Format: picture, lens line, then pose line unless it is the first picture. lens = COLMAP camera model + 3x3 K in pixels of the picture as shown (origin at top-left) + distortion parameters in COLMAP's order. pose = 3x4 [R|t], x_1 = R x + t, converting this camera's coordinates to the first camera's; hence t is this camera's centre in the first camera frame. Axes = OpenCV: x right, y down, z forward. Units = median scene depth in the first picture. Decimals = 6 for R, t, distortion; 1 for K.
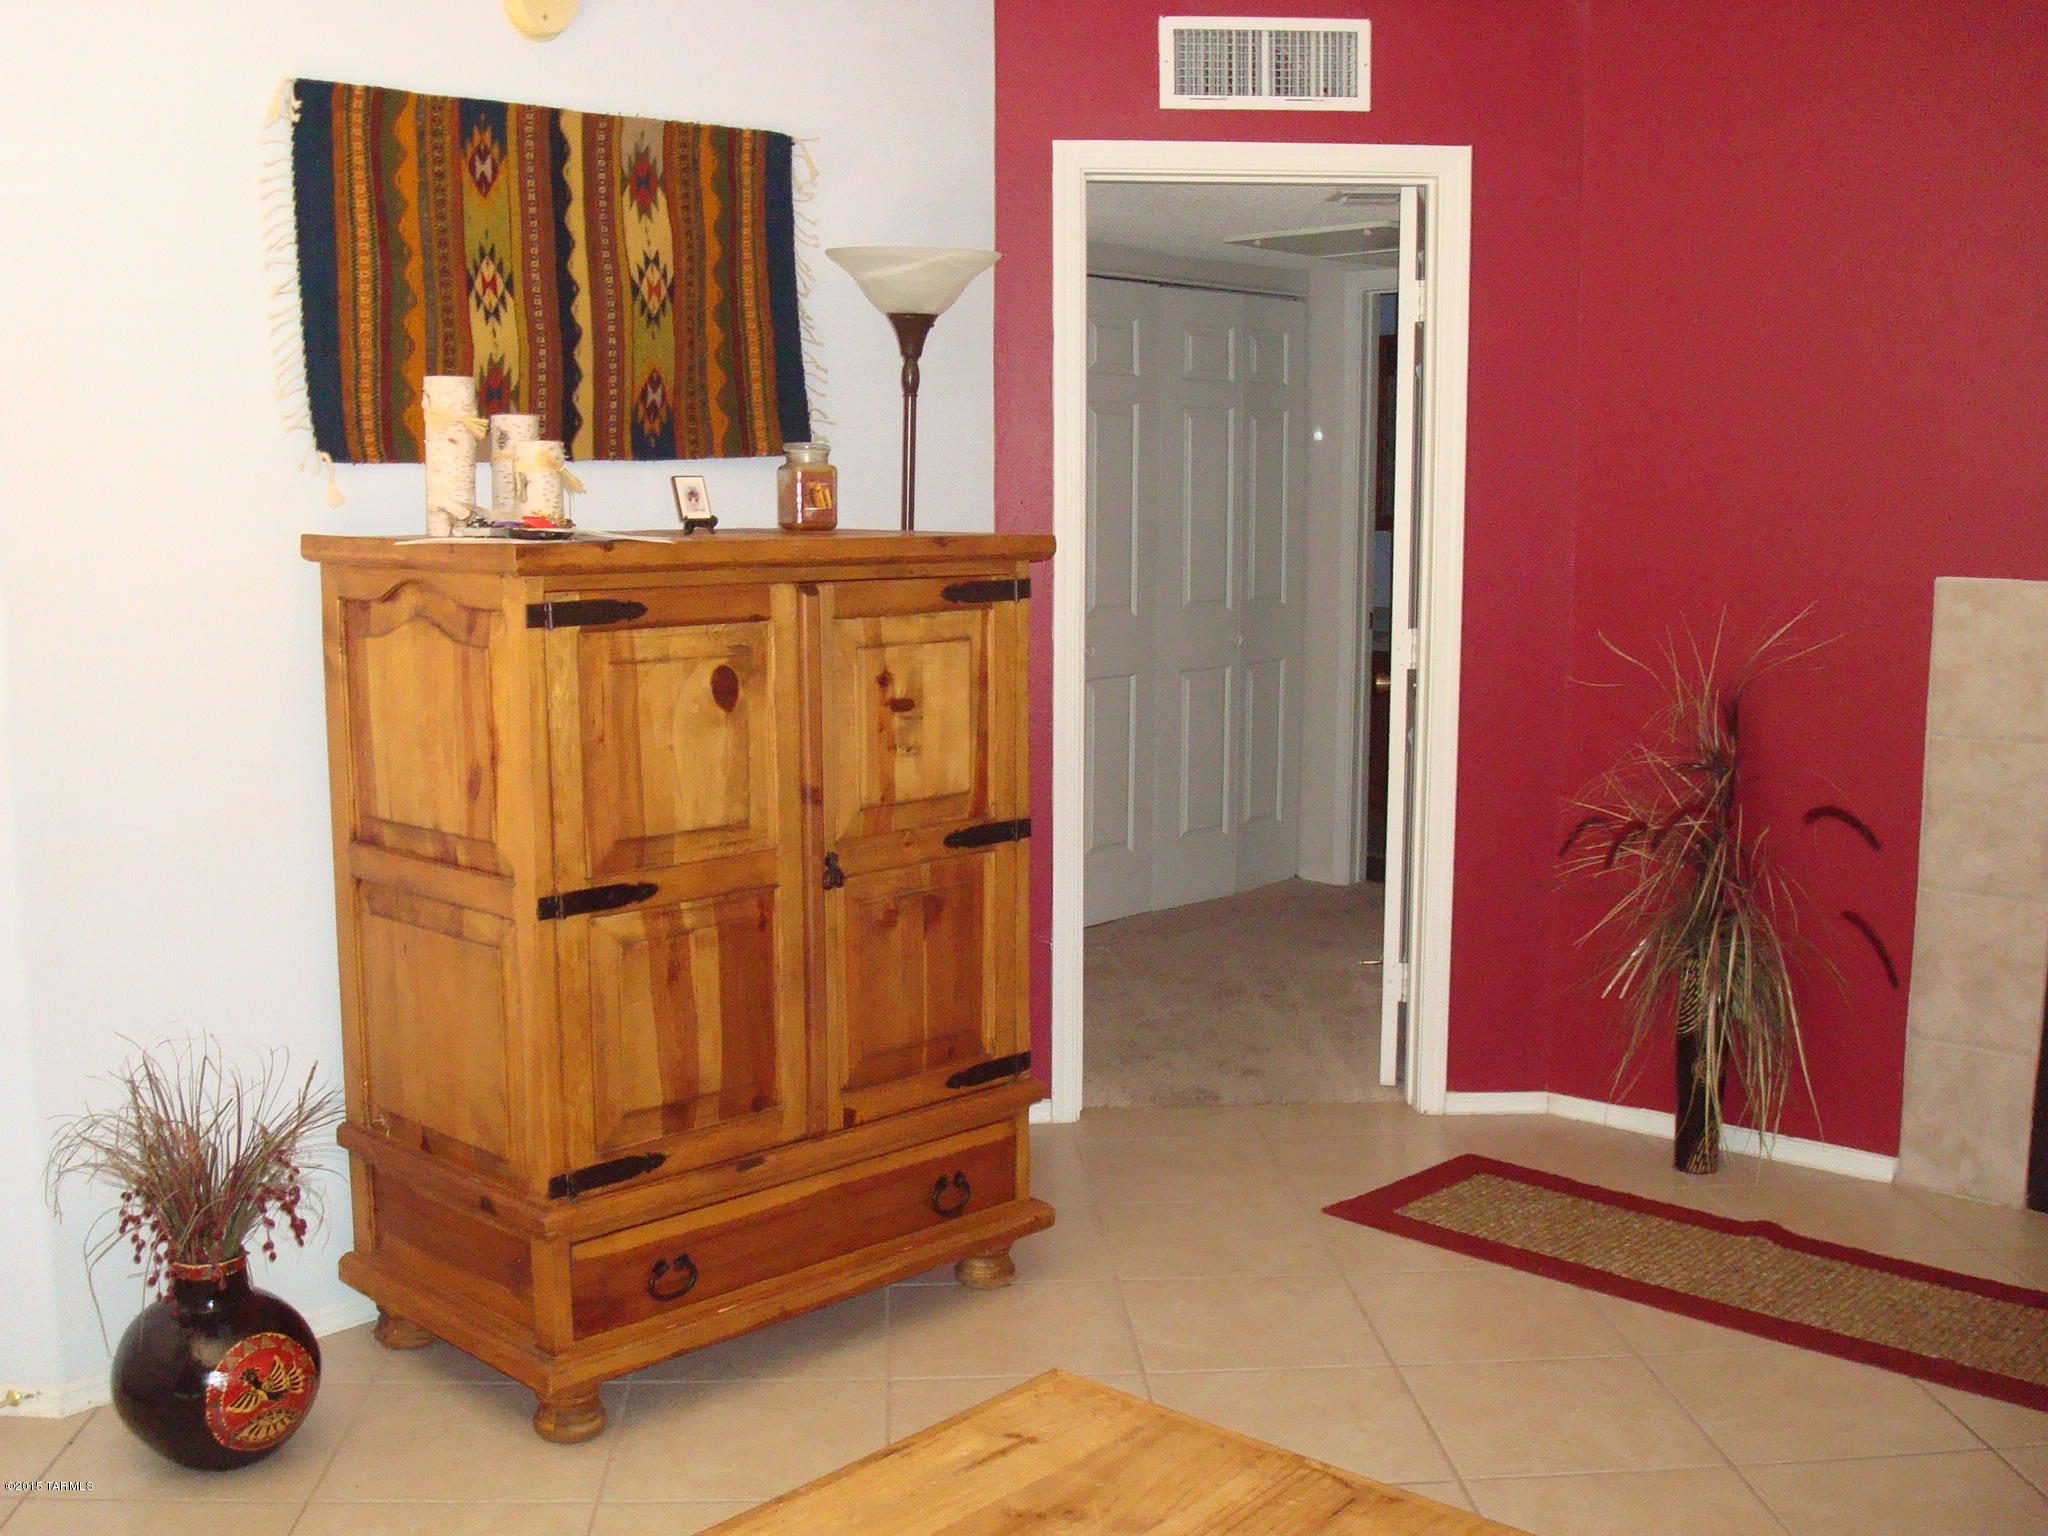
lens RADIAL K [[2172.9, 0, 1024.0], [0, 2172.9, 768.0], [0, 0, 1]] dist [-0.008561, -0.329692]
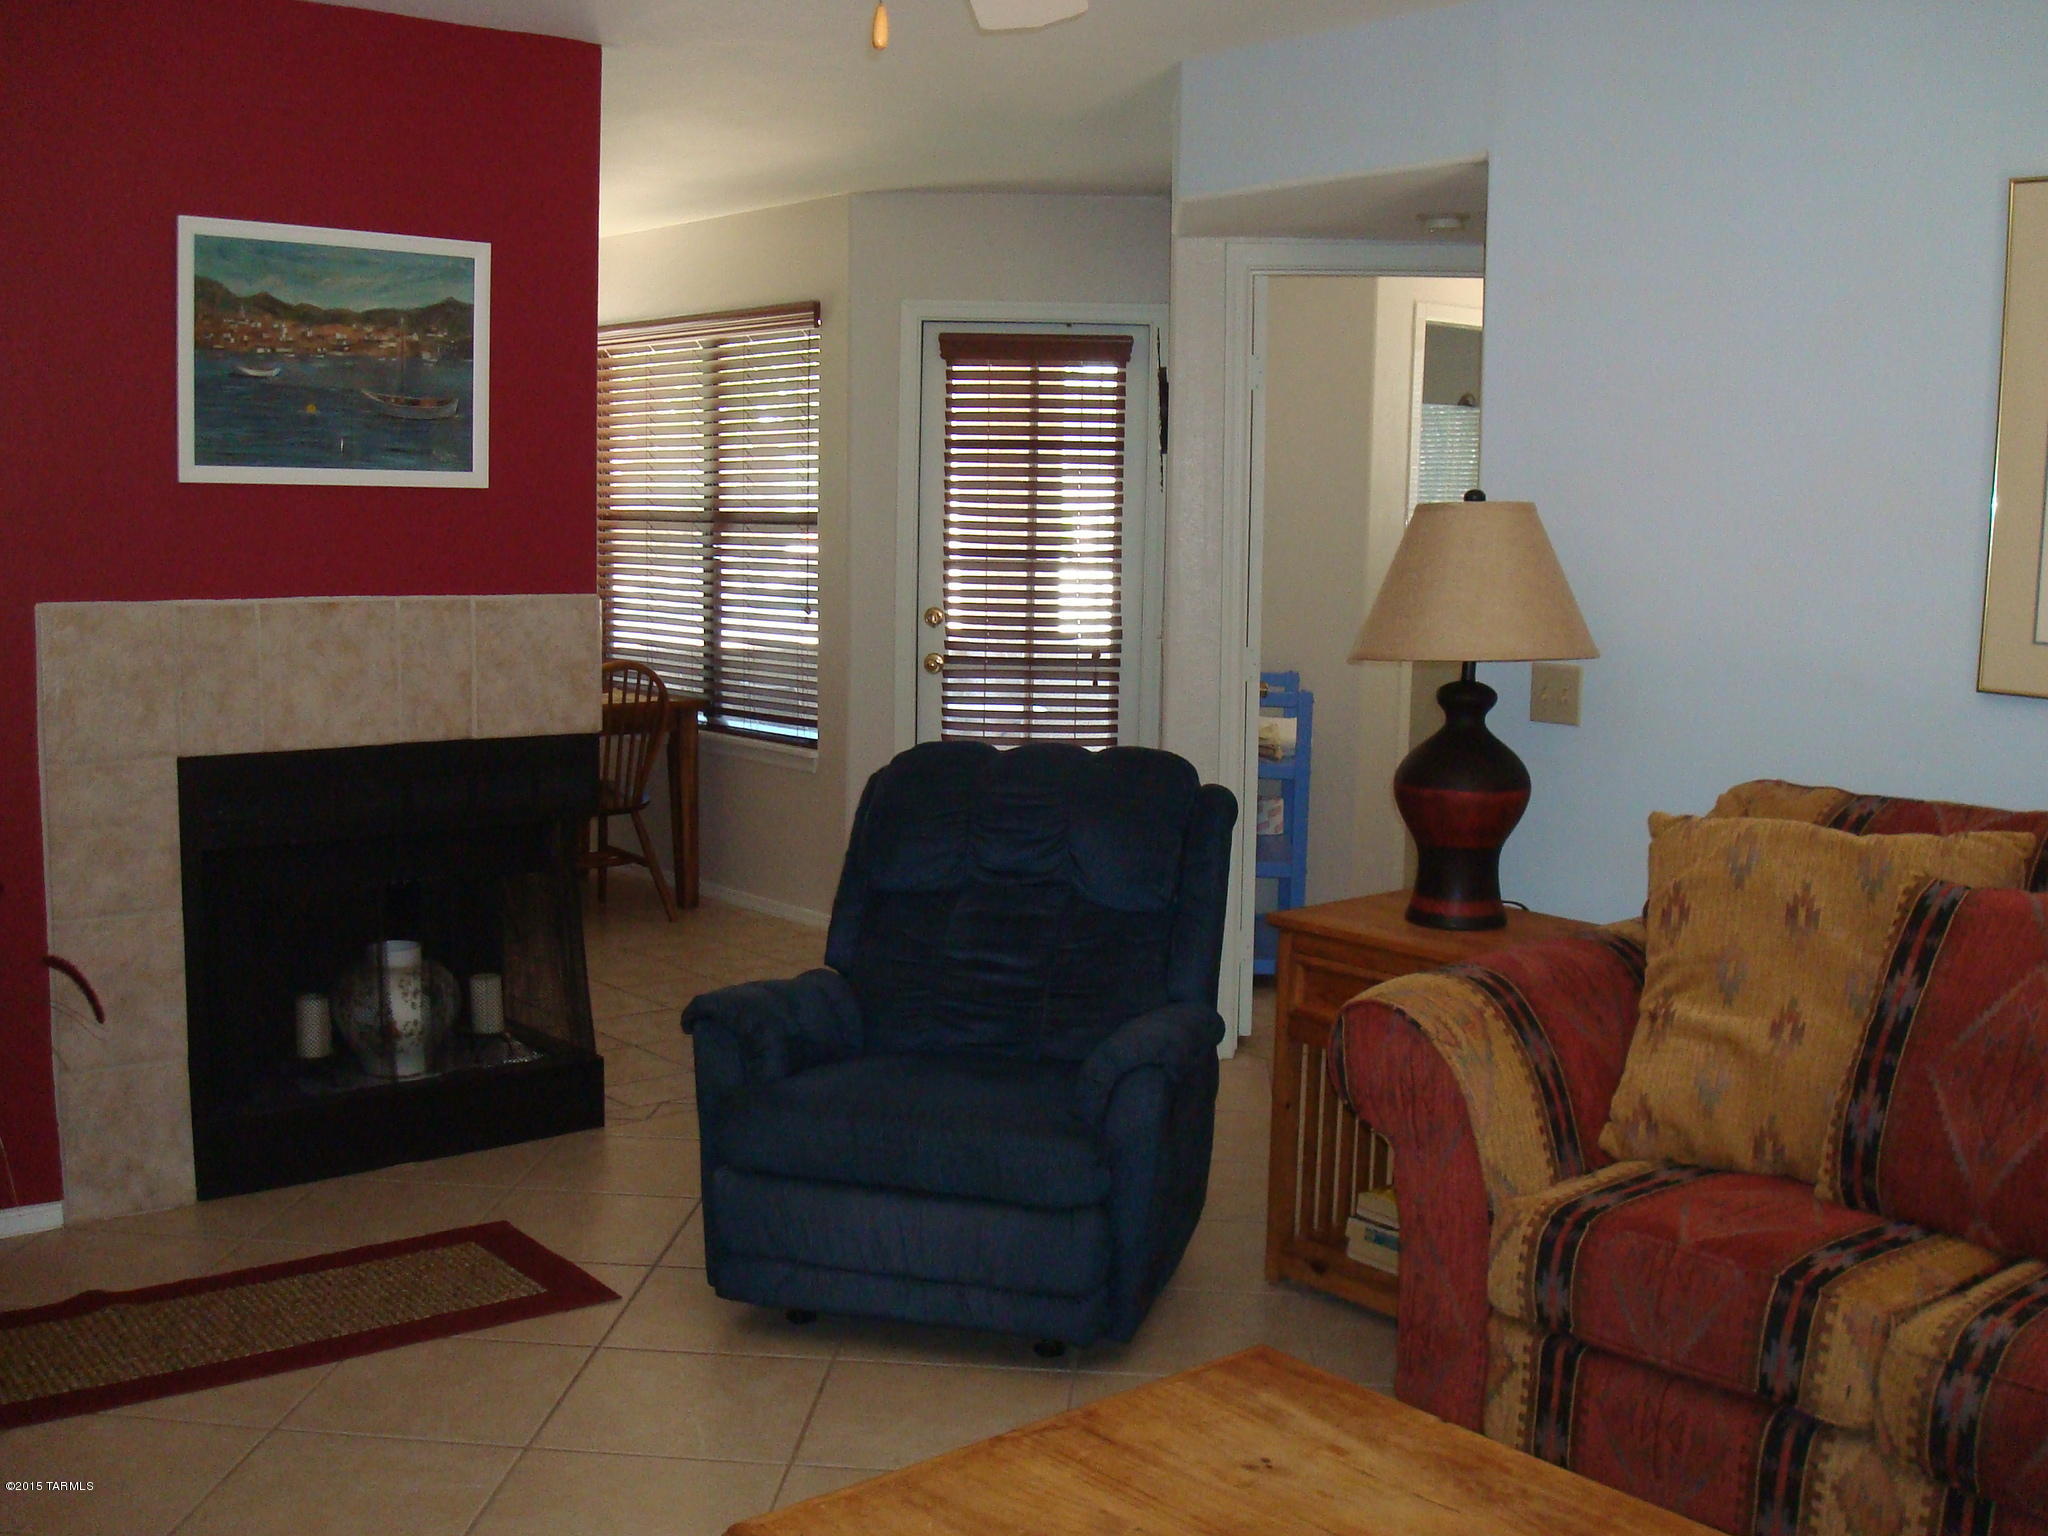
lens RADIAL K [[2172.9, 0, 1024.0], [0, 2172.9, 768.0], [0, 0, 1]] dist [-0.008561, -0.329692]
pose [[0.113064, -0.117482, 0.986618, -0.533507], [0.107660, 0.988587, 0.105379, -0.075335], [-0.987738, 0.094305, 0.124421, 0.484173]]
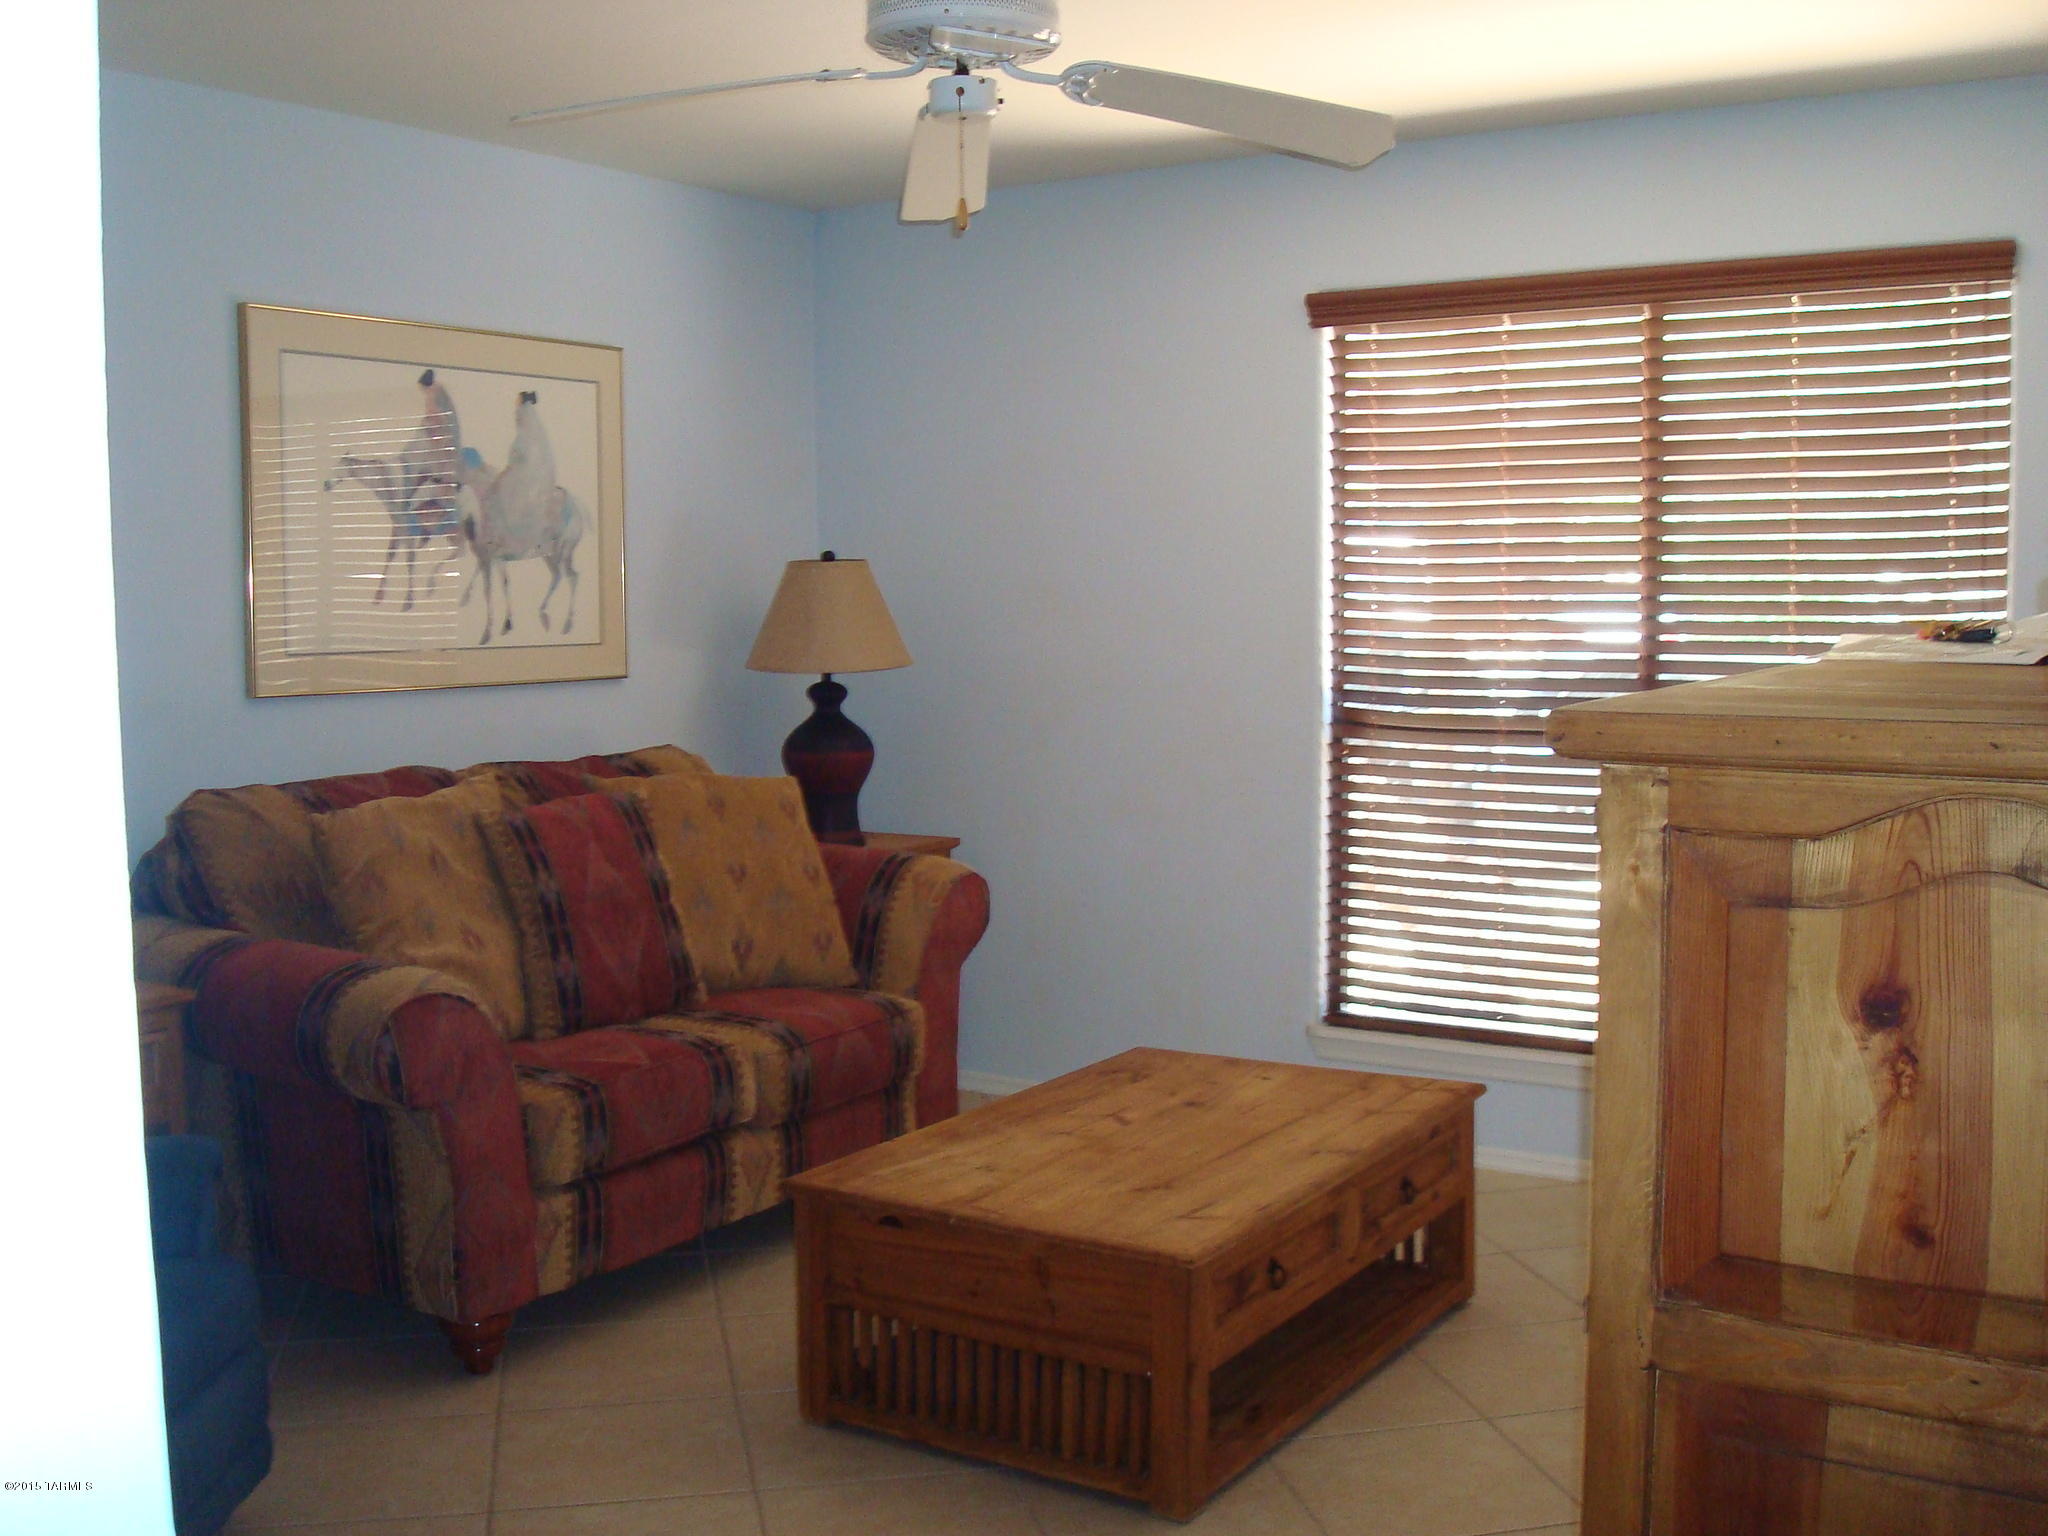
lens RADIAL K [[2172.9, 0, 1024.0], [0, 2172.9, 768.0], [0, 0, 1]] dist [-0.008561, -0.329692]
pose [[-0.986557, 0.025249, -0.161456, 0.203782], [-0.011536, 0.974767, 0.222927, -0.201013], [0.163010, 0.221792, -0.961372, 1.424299]]
